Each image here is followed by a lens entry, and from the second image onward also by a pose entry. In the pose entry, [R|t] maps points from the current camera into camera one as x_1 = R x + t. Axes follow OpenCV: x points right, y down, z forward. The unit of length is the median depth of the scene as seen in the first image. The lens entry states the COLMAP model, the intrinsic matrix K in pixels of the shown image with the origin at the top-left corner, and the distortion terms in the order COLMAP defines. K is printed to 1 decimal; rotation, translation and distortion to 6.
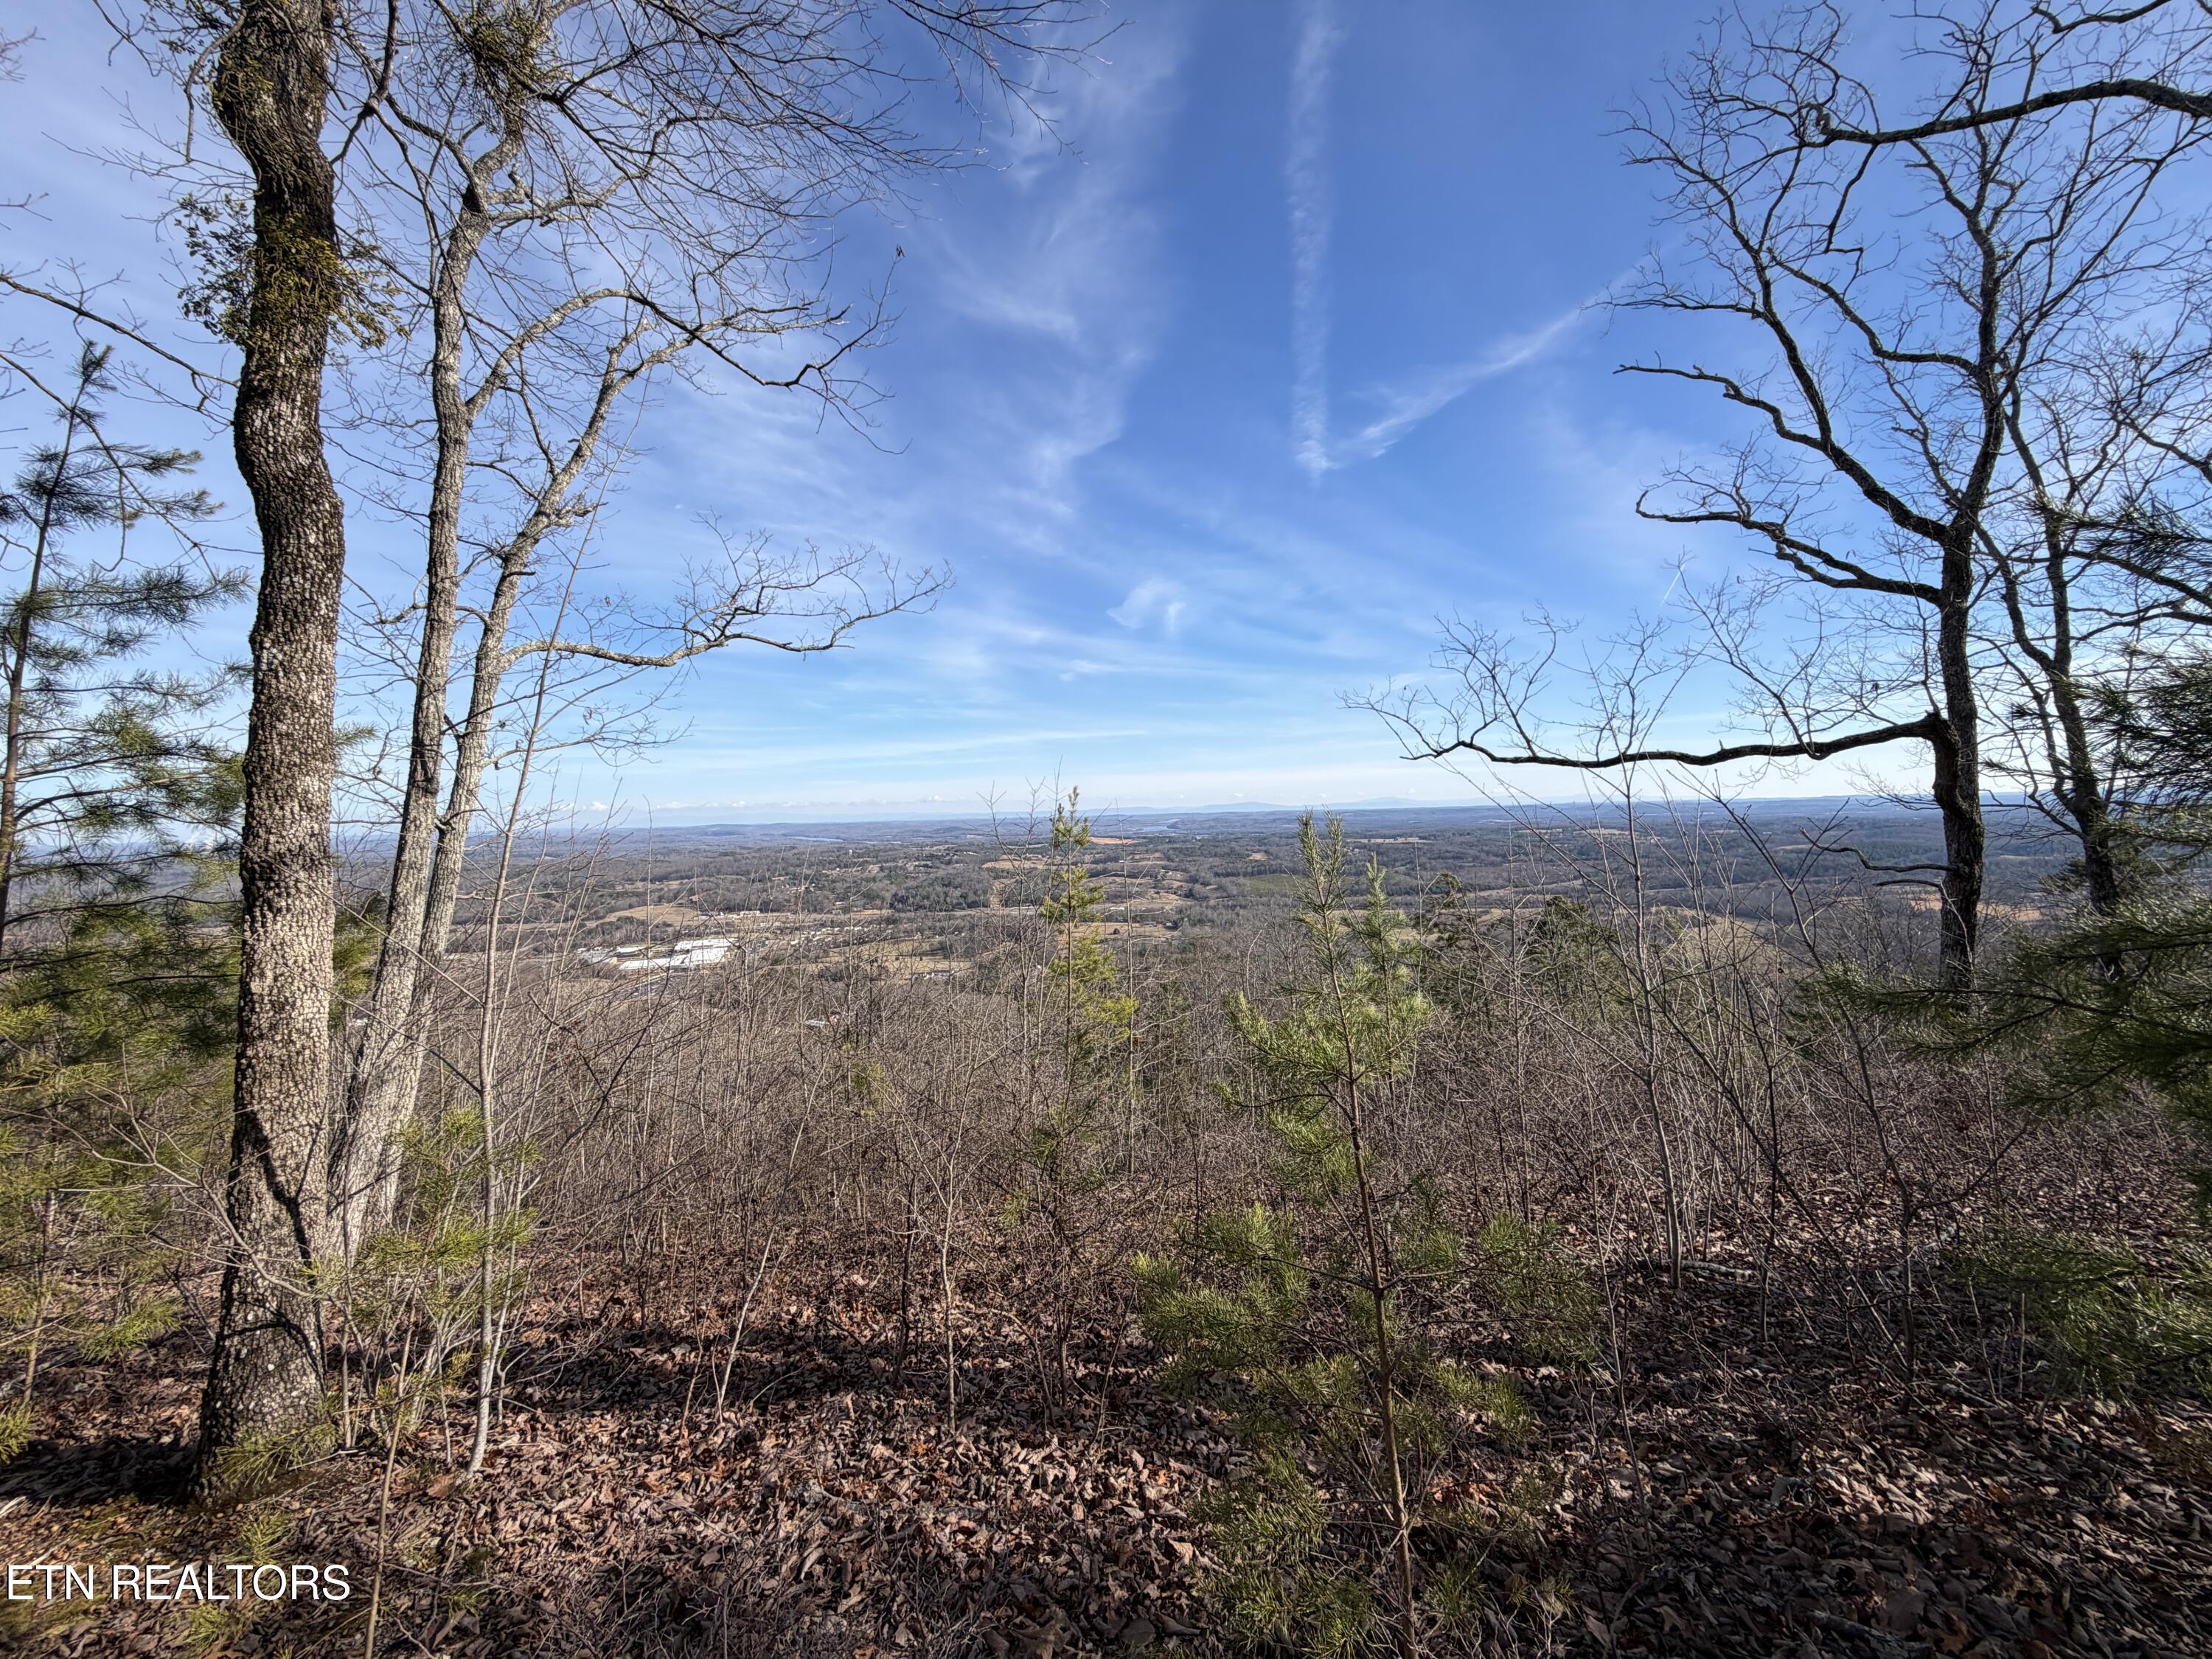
lens RADIAL K [[885.0, 0, 1126.1], [0, 885.0, 833.9], [0, 0, 1]] dist [0.013845, 0.000767]
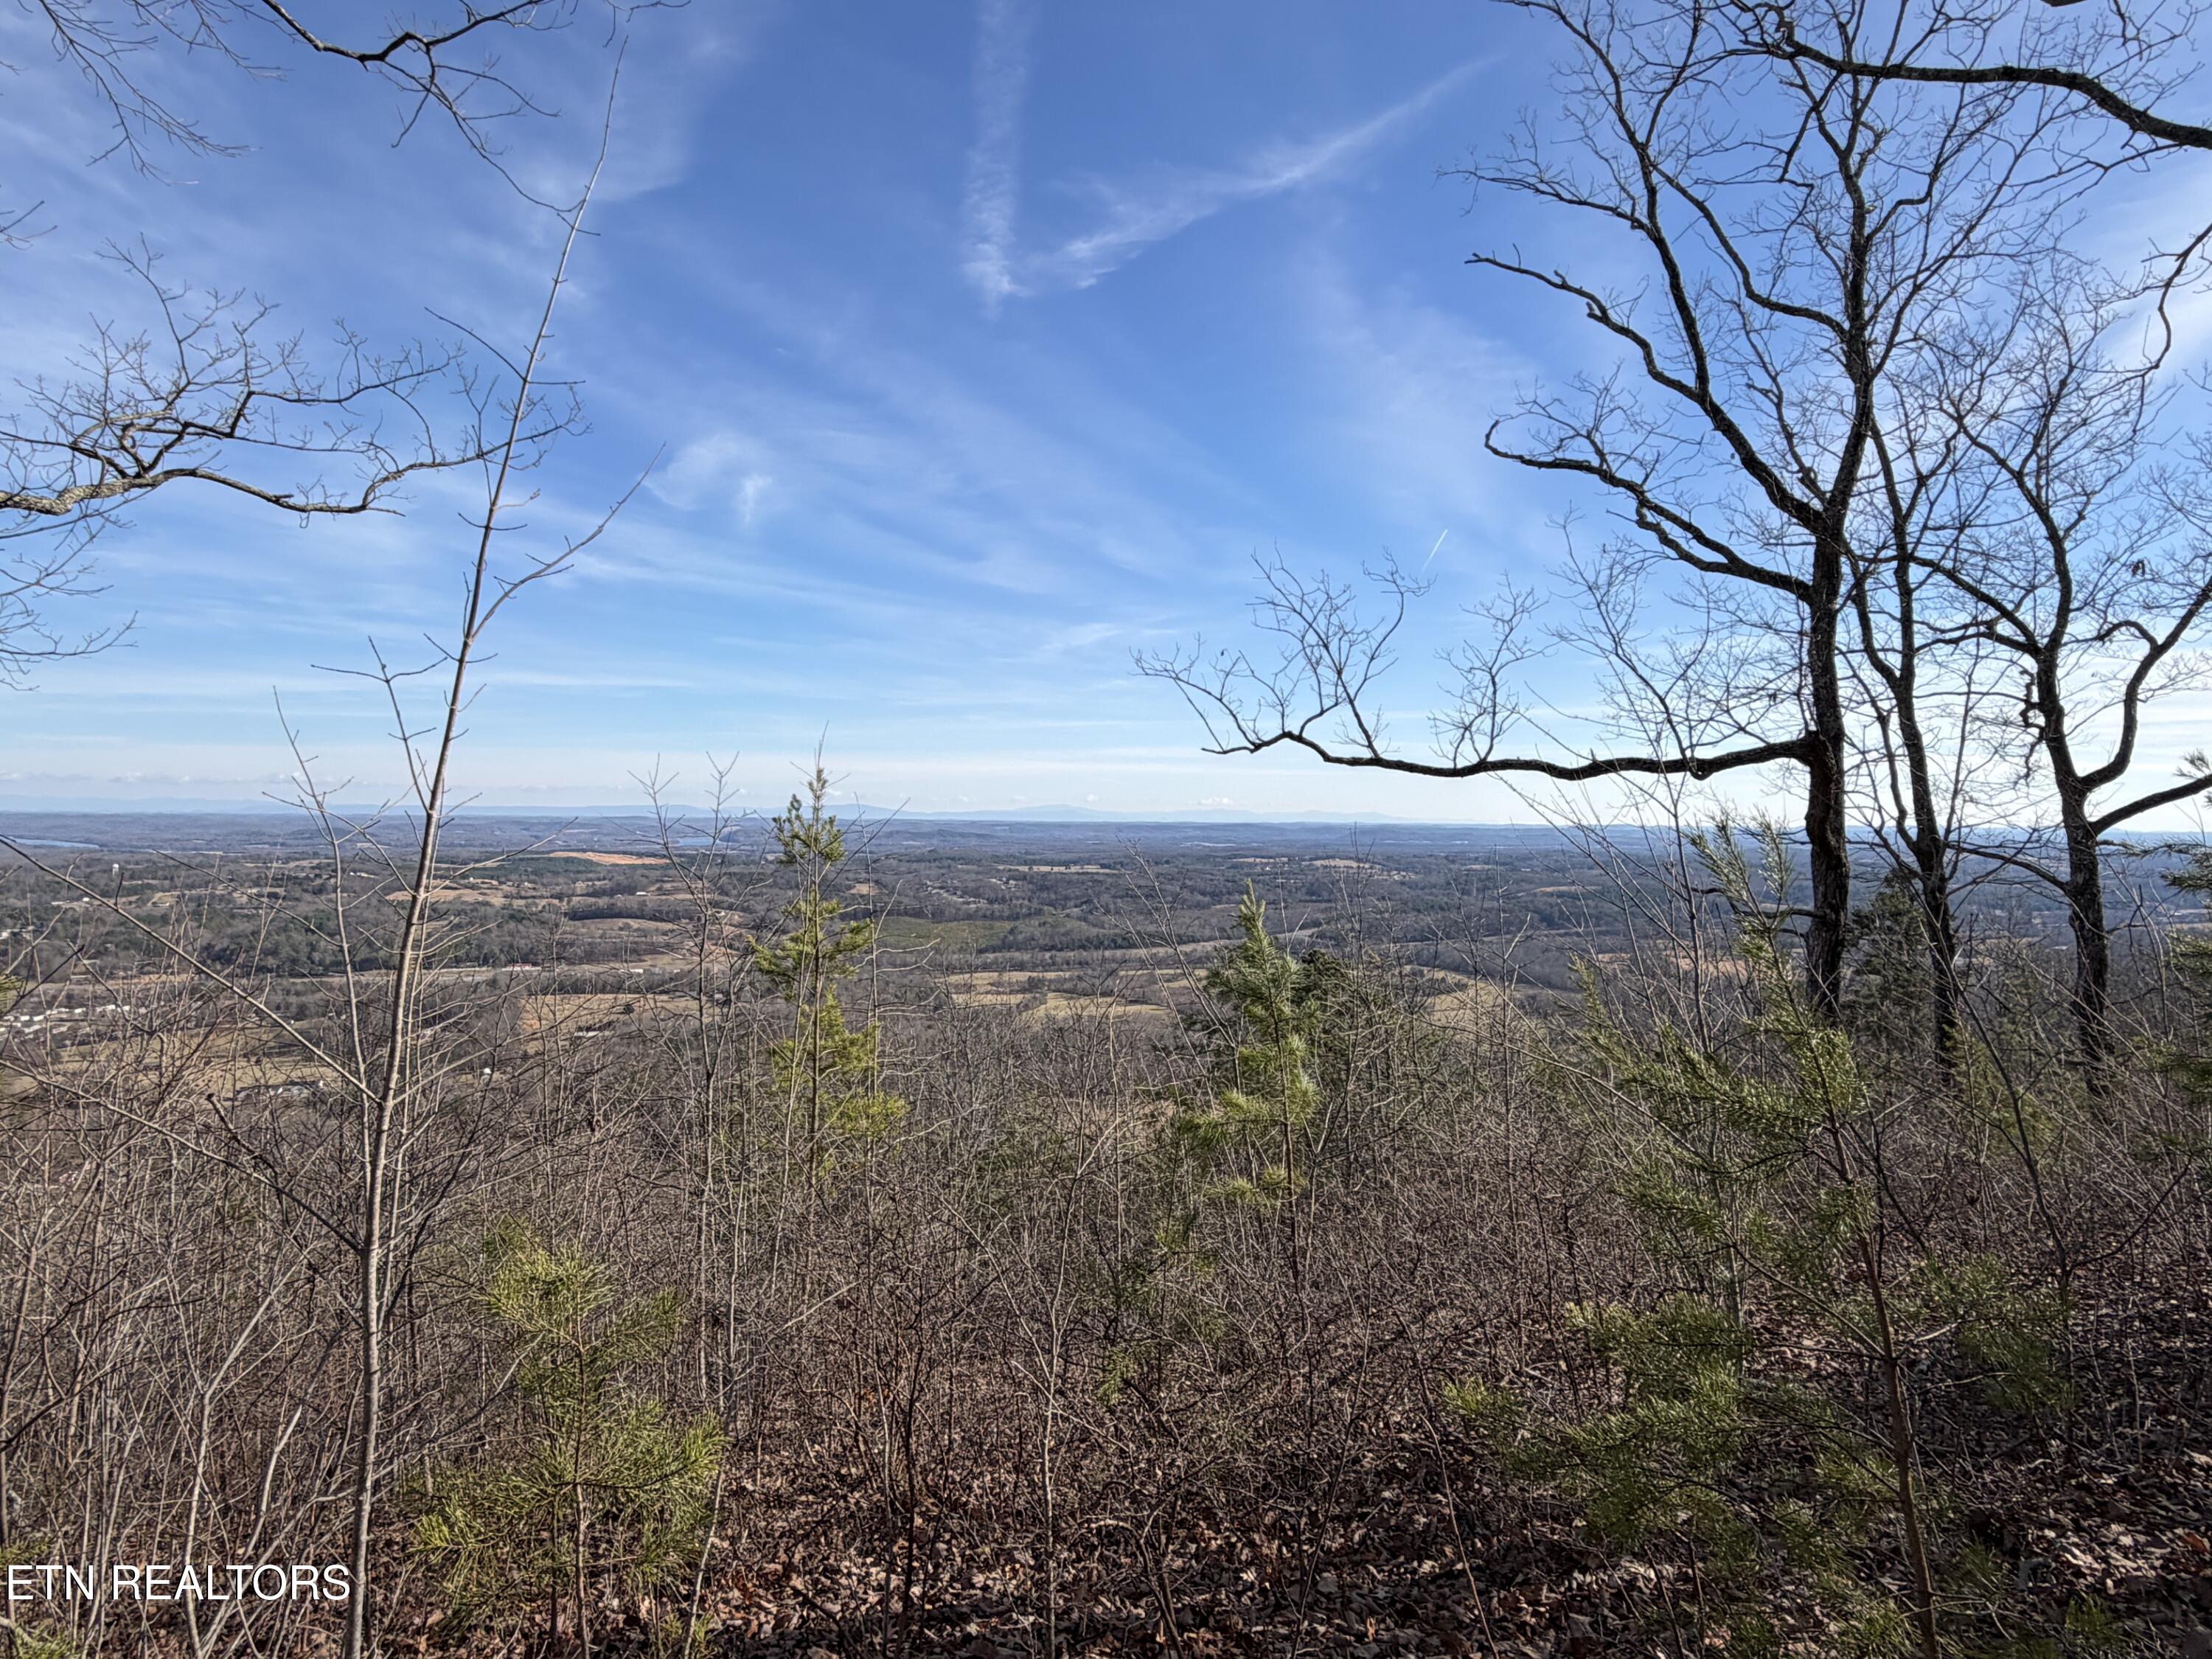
lens RADIAL K [[1429.6, 0, 1095.3], [0, 1429.6, 837.1], [0, 0, 1]] dist [0.039323, -0.006158]
pose [[0.937876, 0.030809, 0.345600, -0.174173], [-0.026507, 0.999501, -0.017169, 0.006301], [-0.345957, 0.006942, 0.938225, -0.046291]]
